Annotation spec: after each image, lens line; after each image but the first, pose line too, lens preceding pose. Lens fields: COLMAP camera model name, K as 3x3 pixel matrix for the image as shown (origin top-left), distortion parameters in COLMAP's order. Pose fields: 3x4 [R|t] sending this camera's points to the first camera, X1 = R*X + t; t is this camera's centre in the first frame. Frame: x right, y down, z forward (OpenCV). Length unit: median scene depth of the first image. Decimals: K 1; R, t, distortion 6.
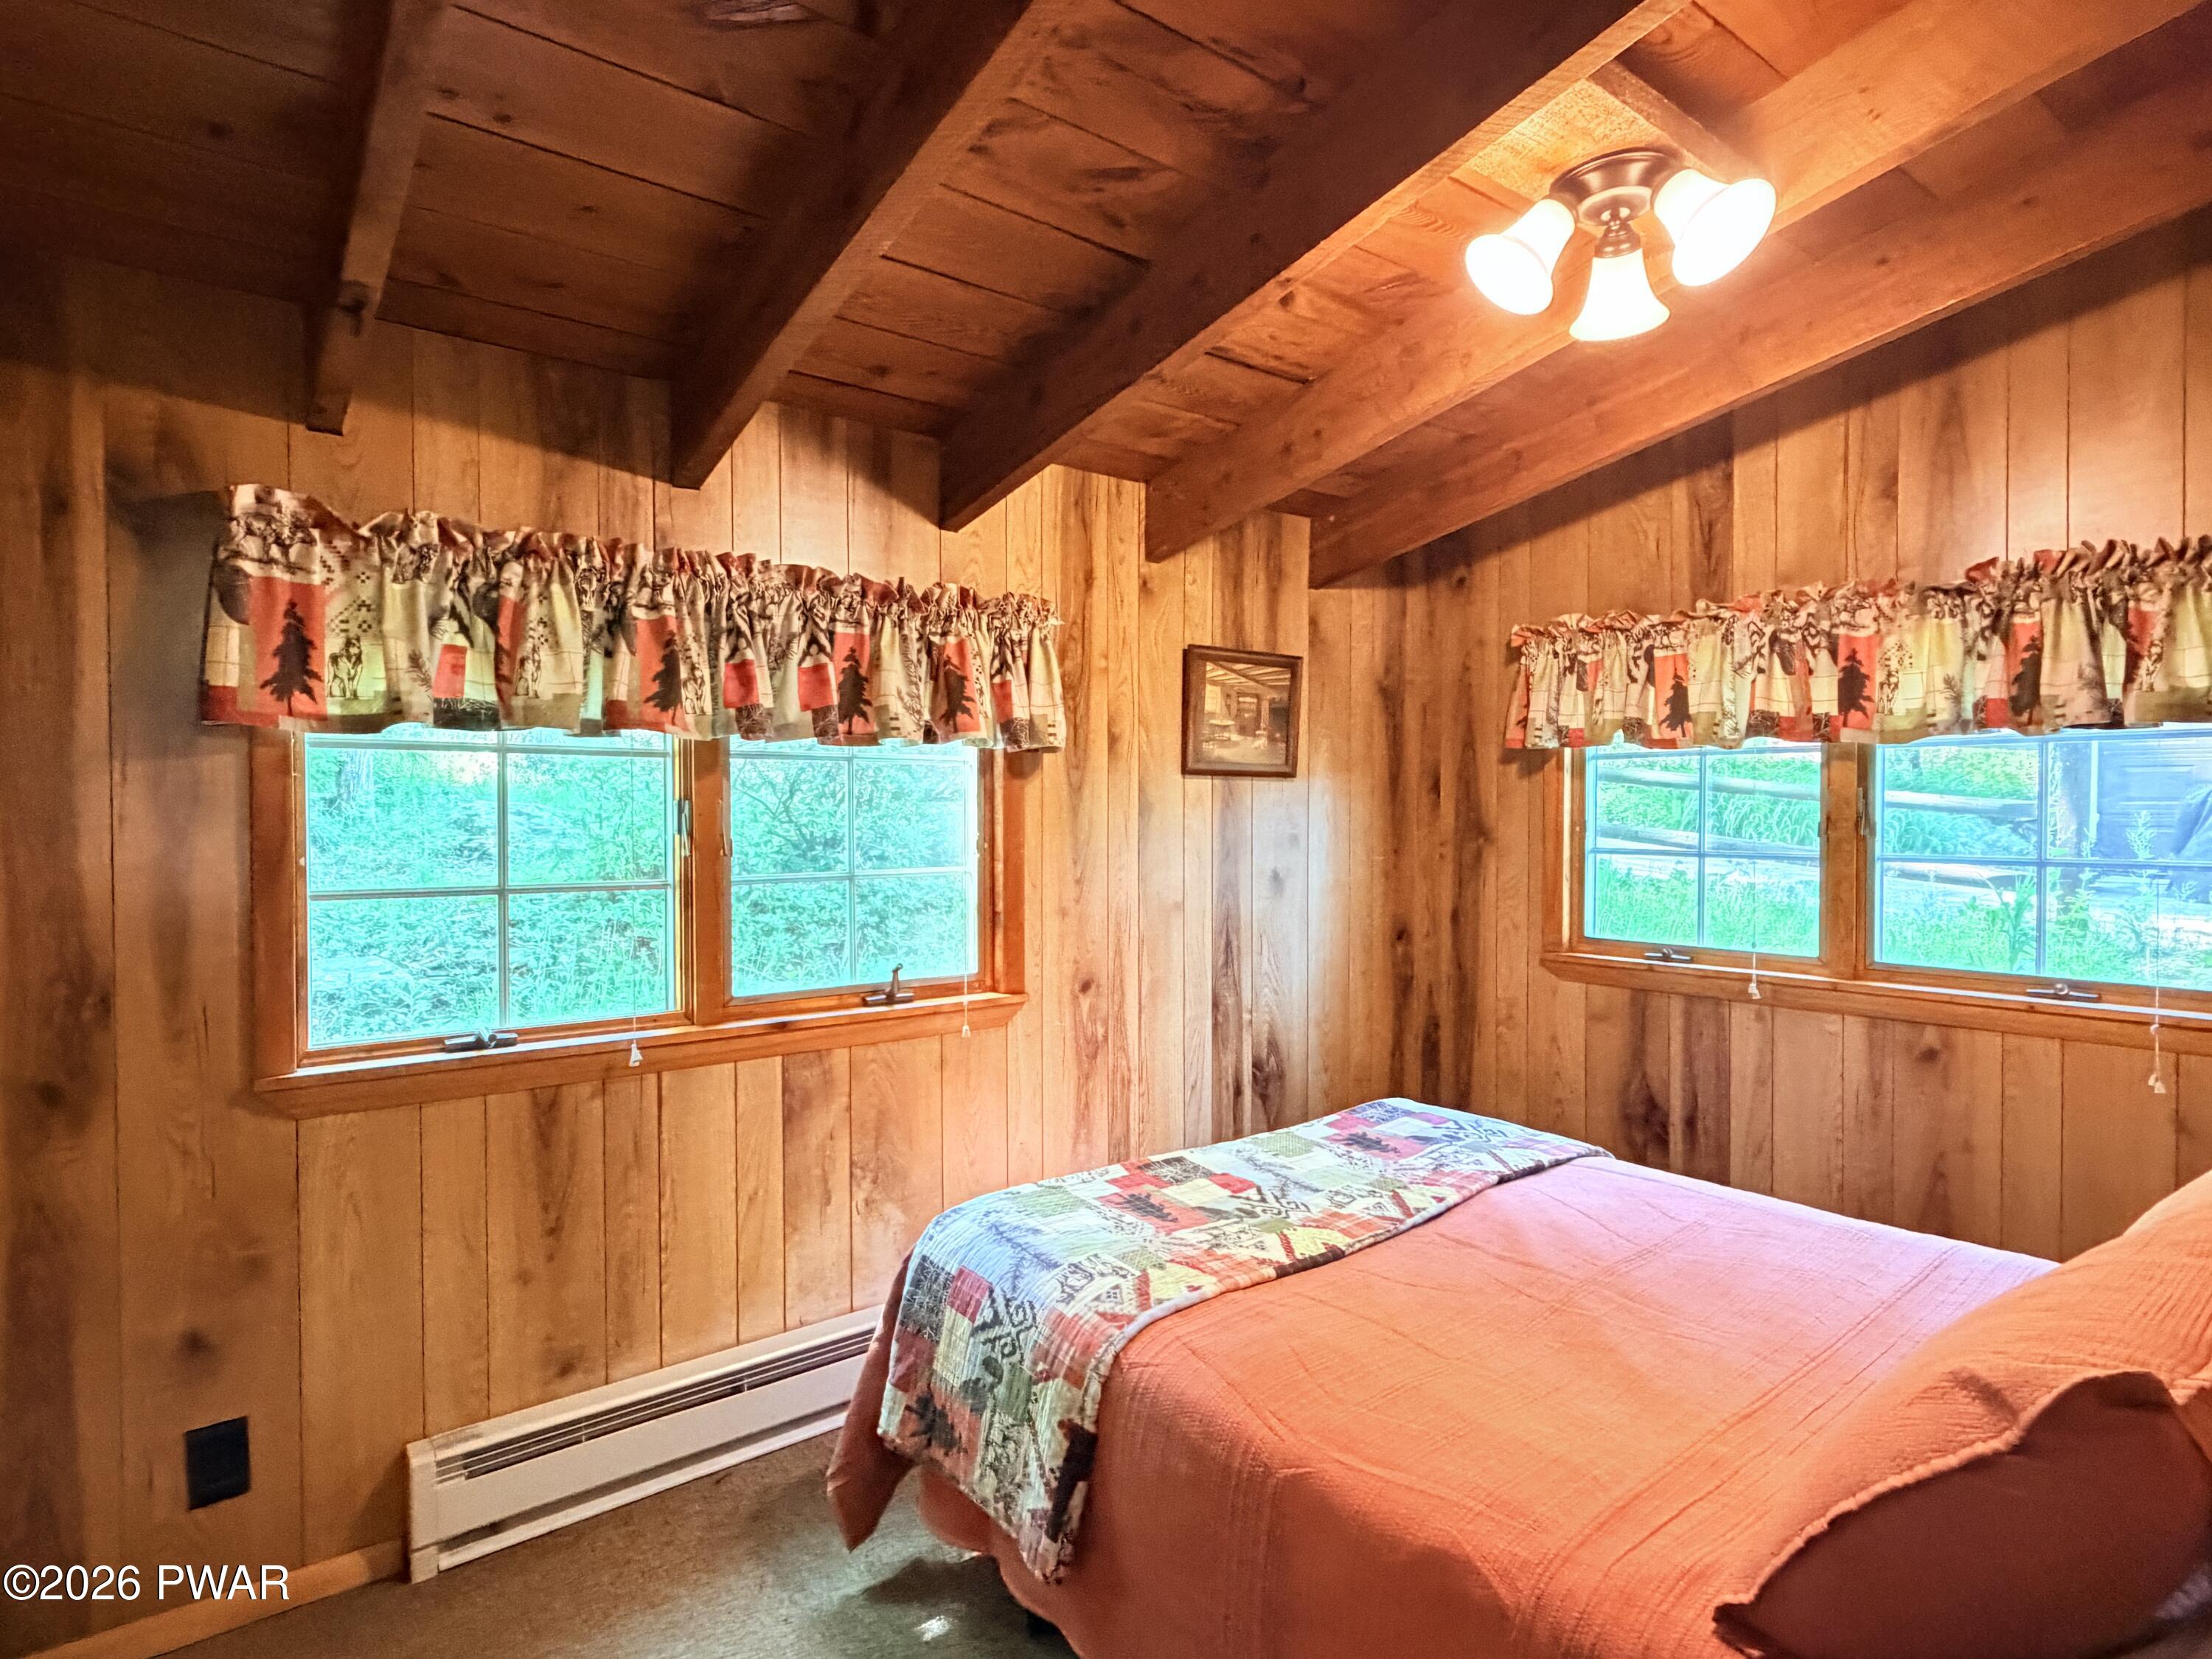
lens RADIAL K [[1178.2, 0, 1098.4], [0, 1178.2, 830.6], [0, 0, 1]] dist [0.002722, -0.001274]
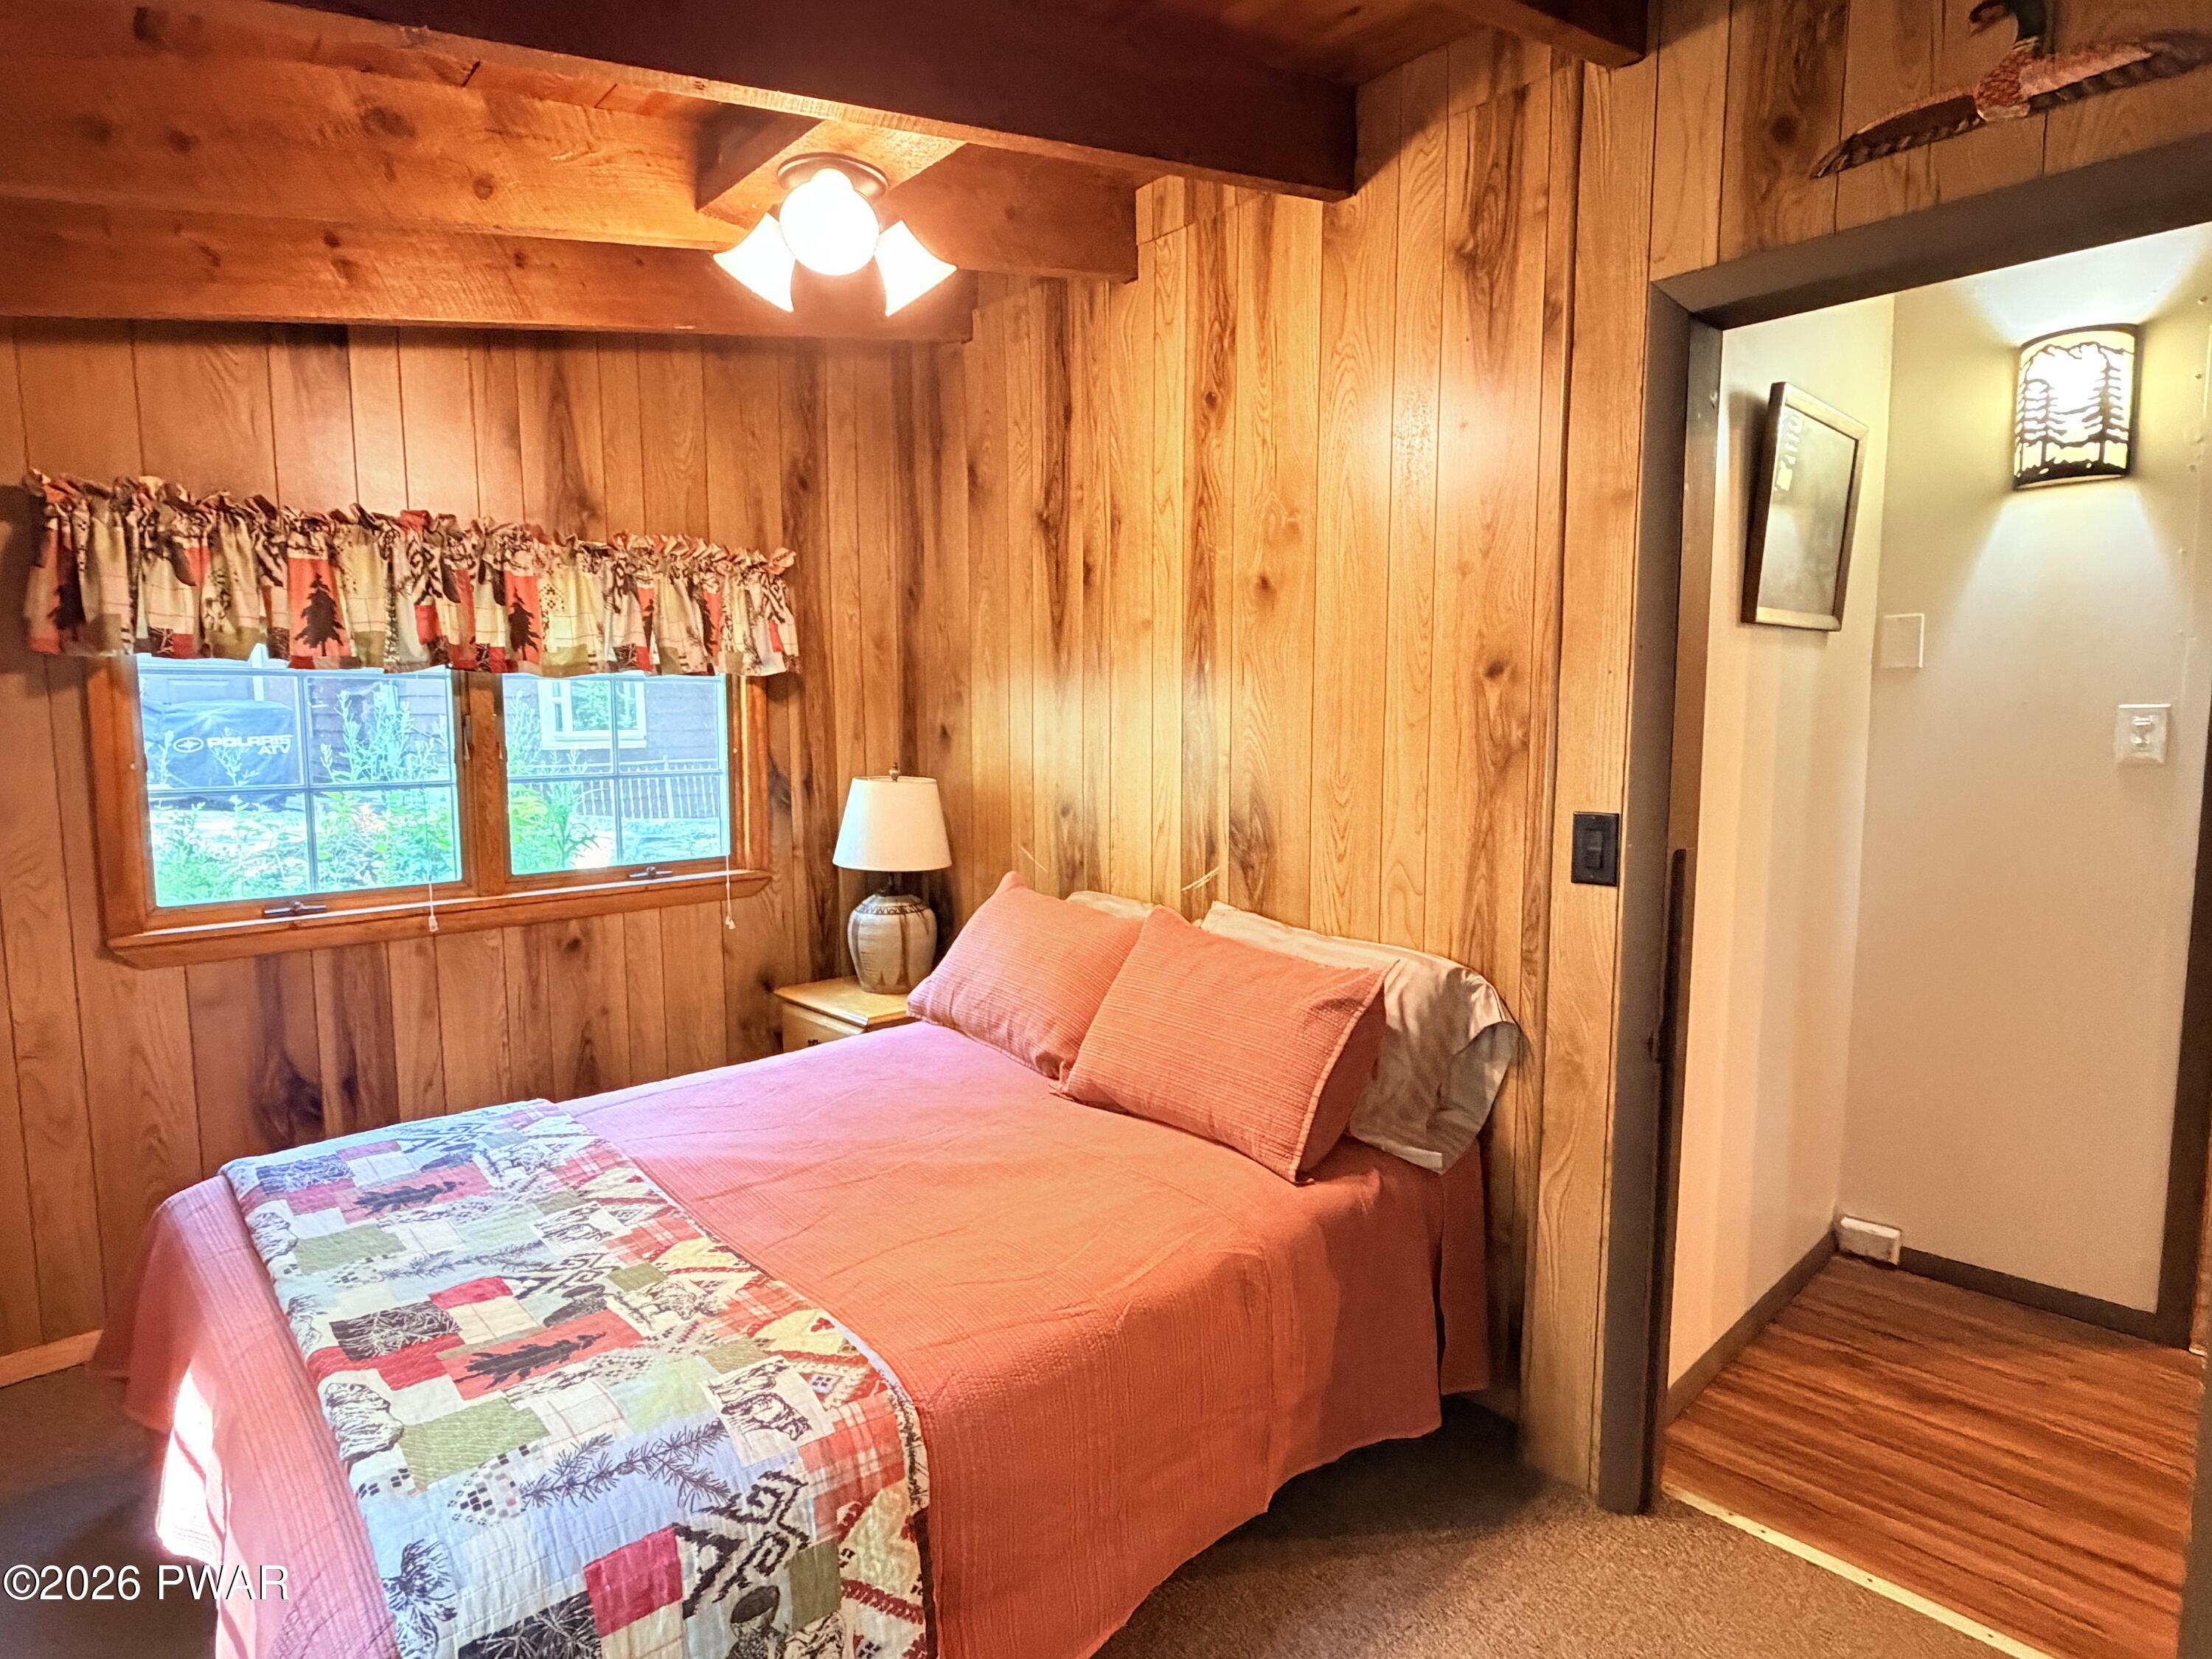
lens RADIAL K [[1178.2, 0, 1094.3], [0, 1178.2, 832.2], [0, 0, 1]] dist [0.002722, -0.001274]
pose [[-0.090983, -0.099692, 0.990850, -0.549633], [0.017794, 0.994655, 0.101709, -0.035258], [-0.995693, 0.026885, -0.088722, 0.644977]]
